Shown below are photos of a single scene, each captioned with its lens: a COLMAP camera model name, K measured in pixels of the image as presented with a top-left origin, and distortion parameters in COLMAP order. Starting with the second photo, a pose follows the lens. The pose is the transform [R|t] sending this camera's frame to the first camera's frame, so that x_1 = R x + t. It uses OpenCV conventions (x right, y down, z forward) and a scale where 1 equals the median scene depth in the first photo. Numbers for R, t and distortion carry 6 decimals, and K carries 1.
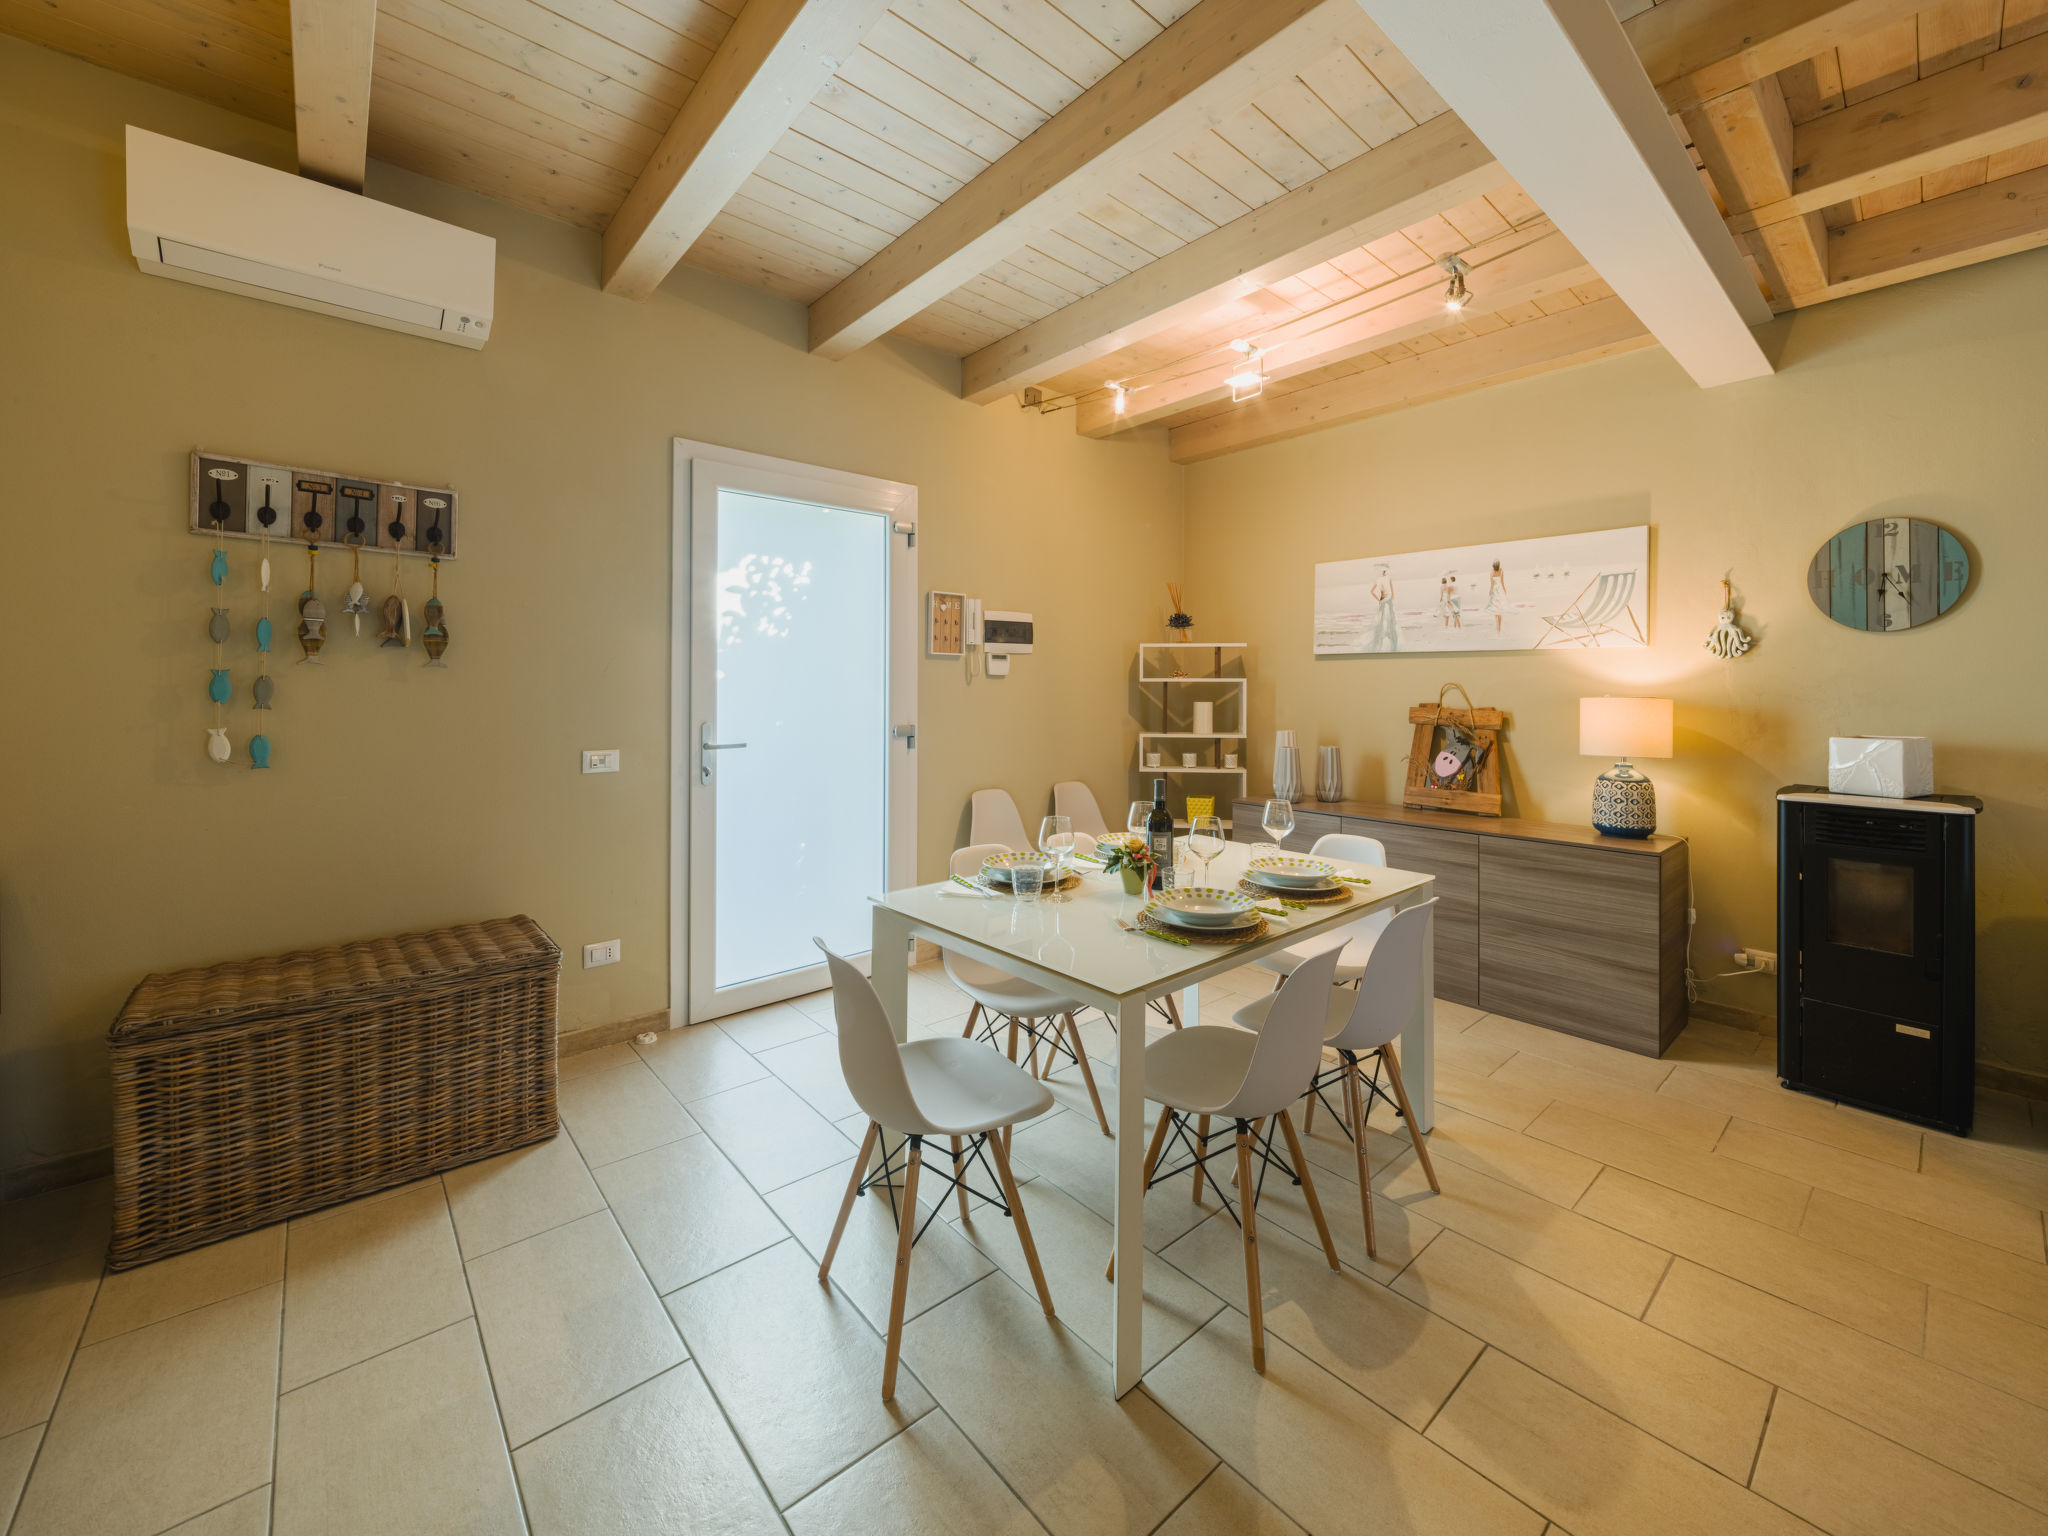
lens RADIAL K [[798.0, 0, 990.0], [0, 798.0, 752.7], [0, 0, 1]] dist [-0.001124, -0.000323]
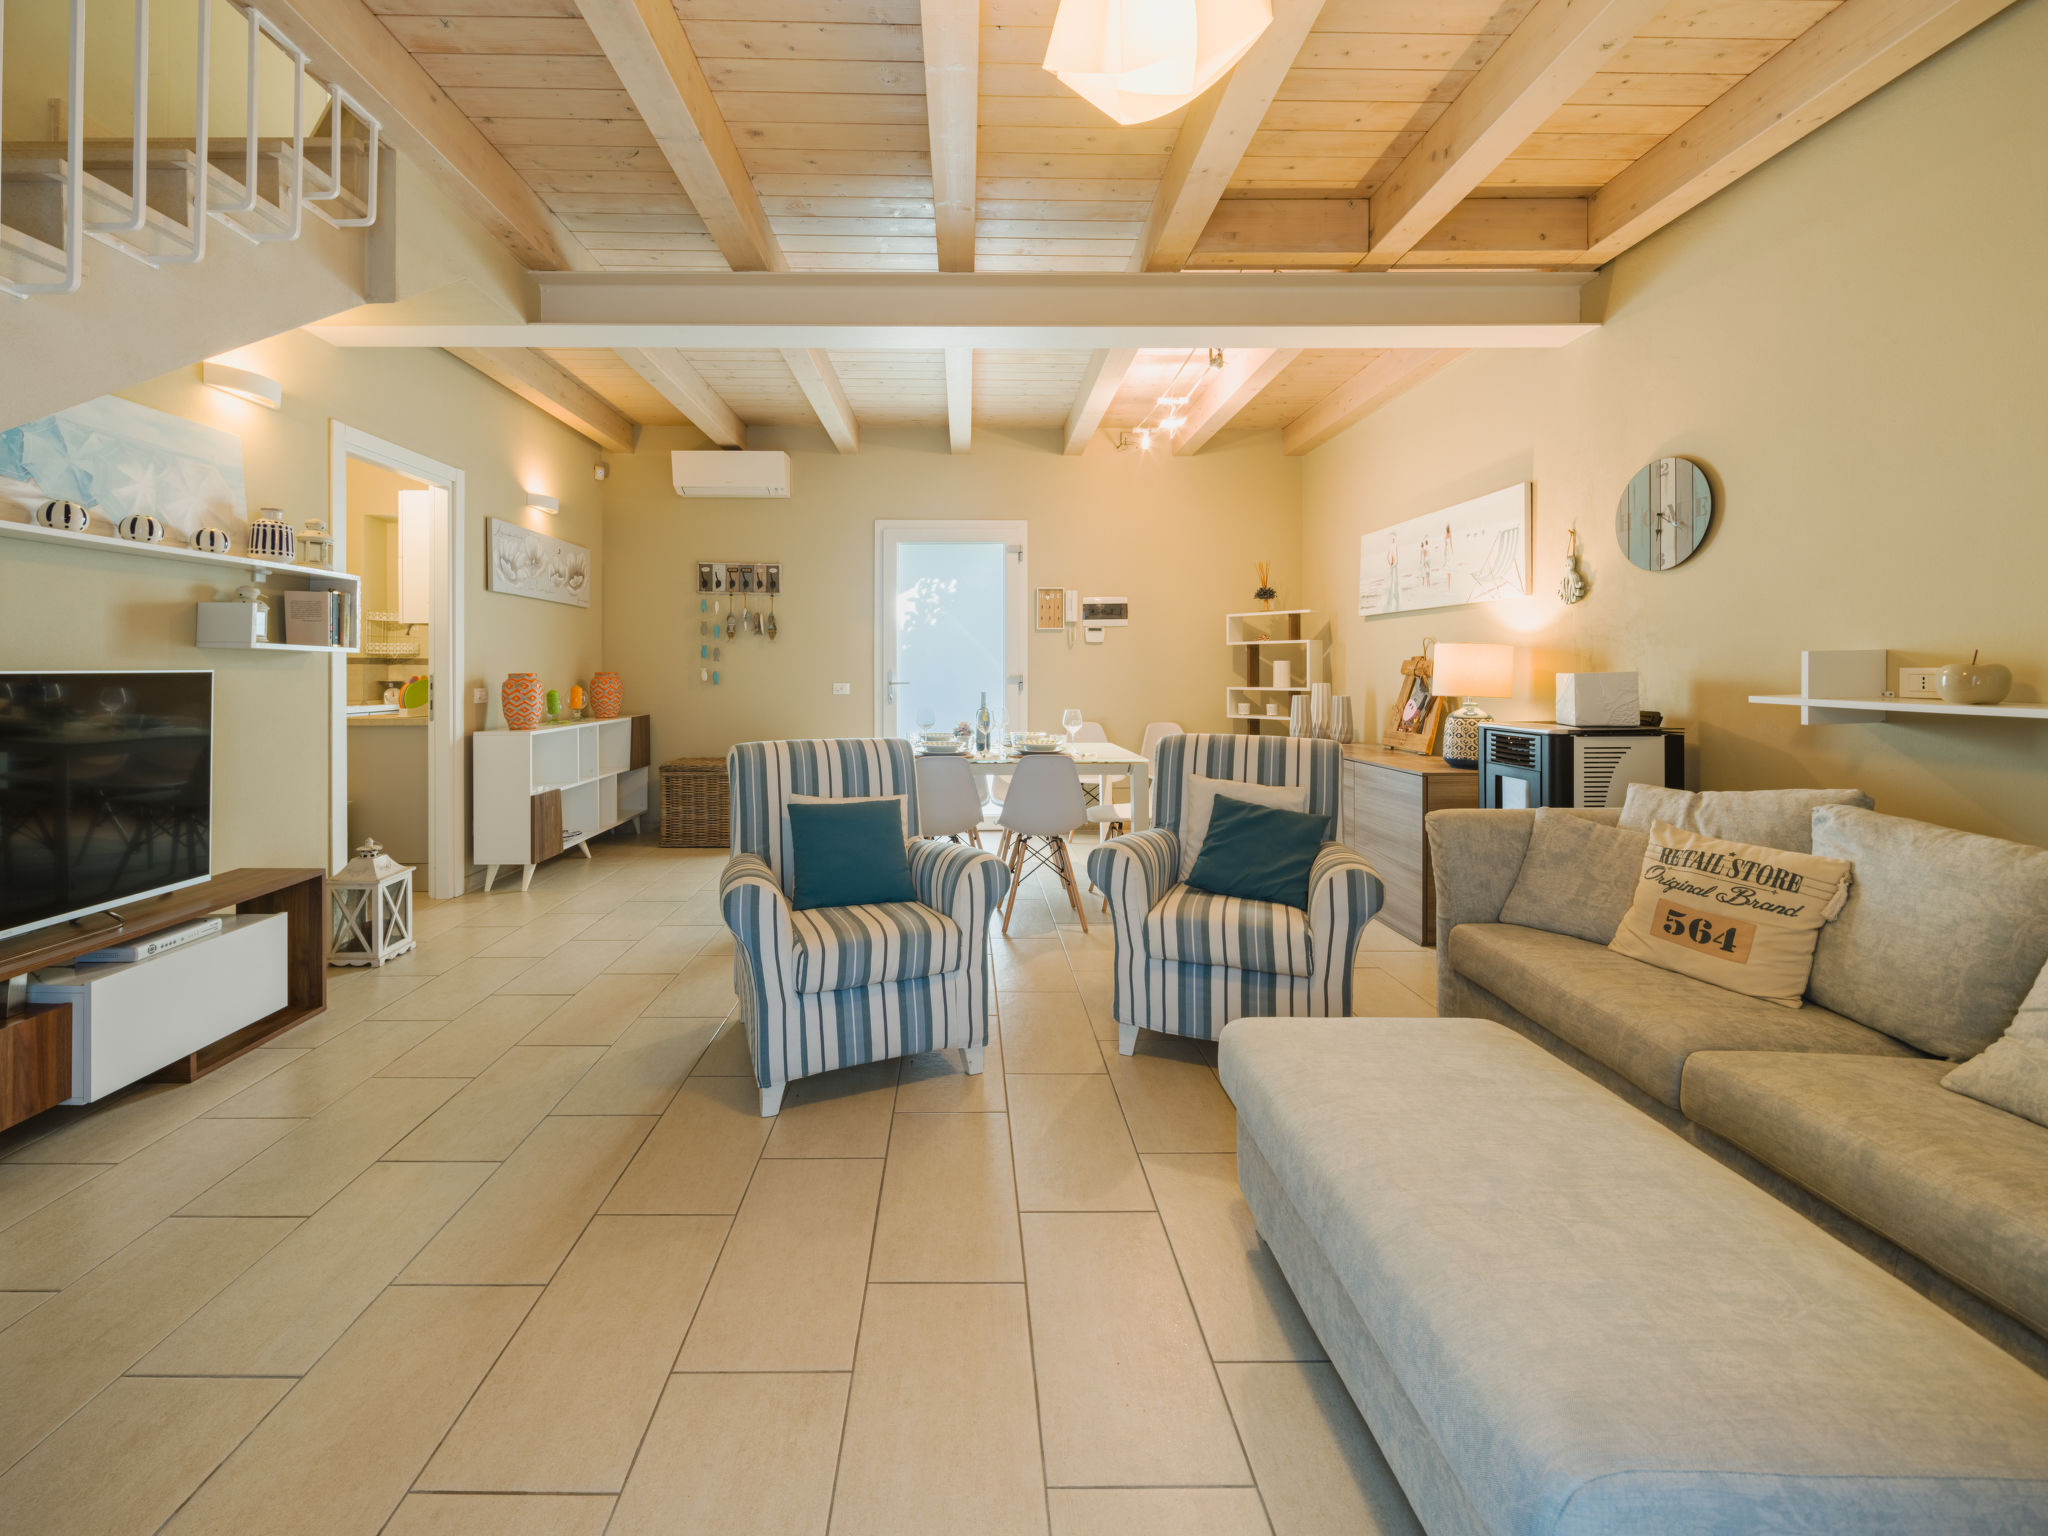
lens RADIAL K [[798.0, 0, 990.0], [0, 798.0, 752.7], [0, 0, 1]] dist [-0.001124, -0.000323]
pose [[0.770003, 0.060480, -0.635167, 1.032782], [-0.047921, 0.998167, 0.036951, 0.075645], [0.636238, 0.001985, 0.771490, -0.297142]]
